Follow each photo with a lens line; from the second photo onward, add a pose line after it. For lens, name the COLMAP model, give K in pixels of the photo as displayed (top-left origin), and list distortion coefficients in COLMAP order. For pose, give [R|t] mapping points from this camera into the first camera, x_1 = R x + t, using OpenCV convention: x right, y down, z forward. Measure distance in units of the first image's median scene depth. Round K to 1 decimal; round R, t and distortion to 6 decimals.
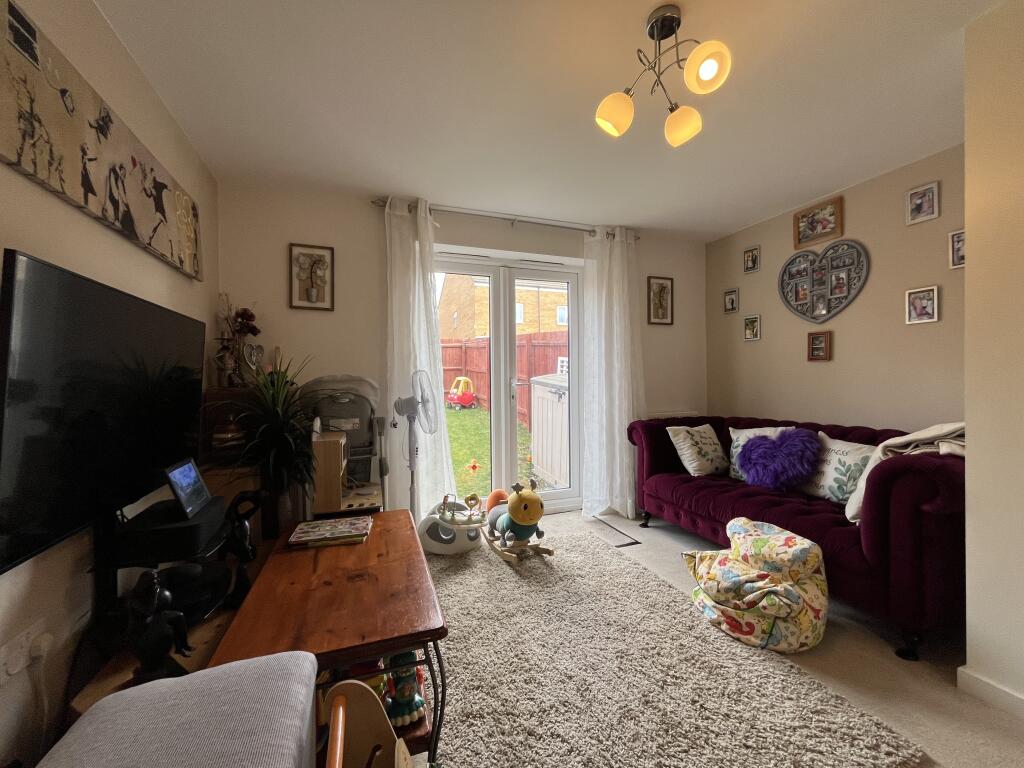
lens RADIAL K [[417.7, 0, 512.0], [0, 417.7, 383.4], [0, 0, 1]] dist [-0.002640, 0.000406]
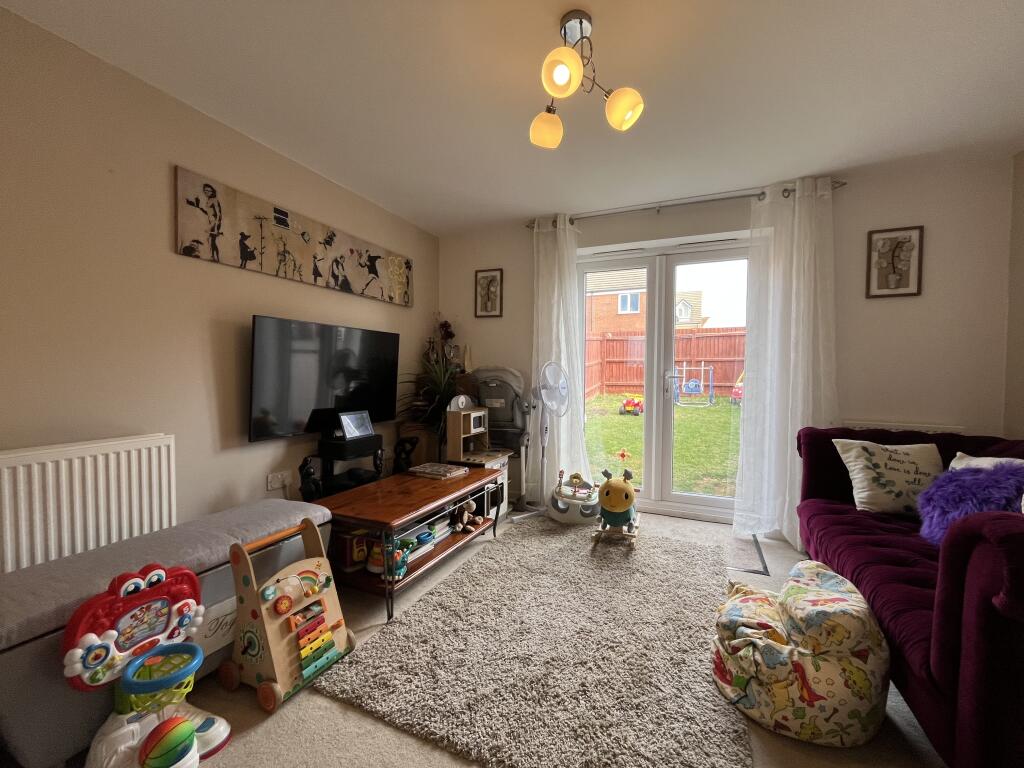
lens RADIAL K [[417.7, 0, 510.7], [0, 417.7, 383.2], [0, 0, 1]] dist [-0.002640, 0.000406]
pose [[0.722855, 0.036205, -0.690051, 0.523978], [-0.022039, 0.999326, 0.029346, -0.004135], [0.690648, -0.006005, 0.723166, 0.071871]]
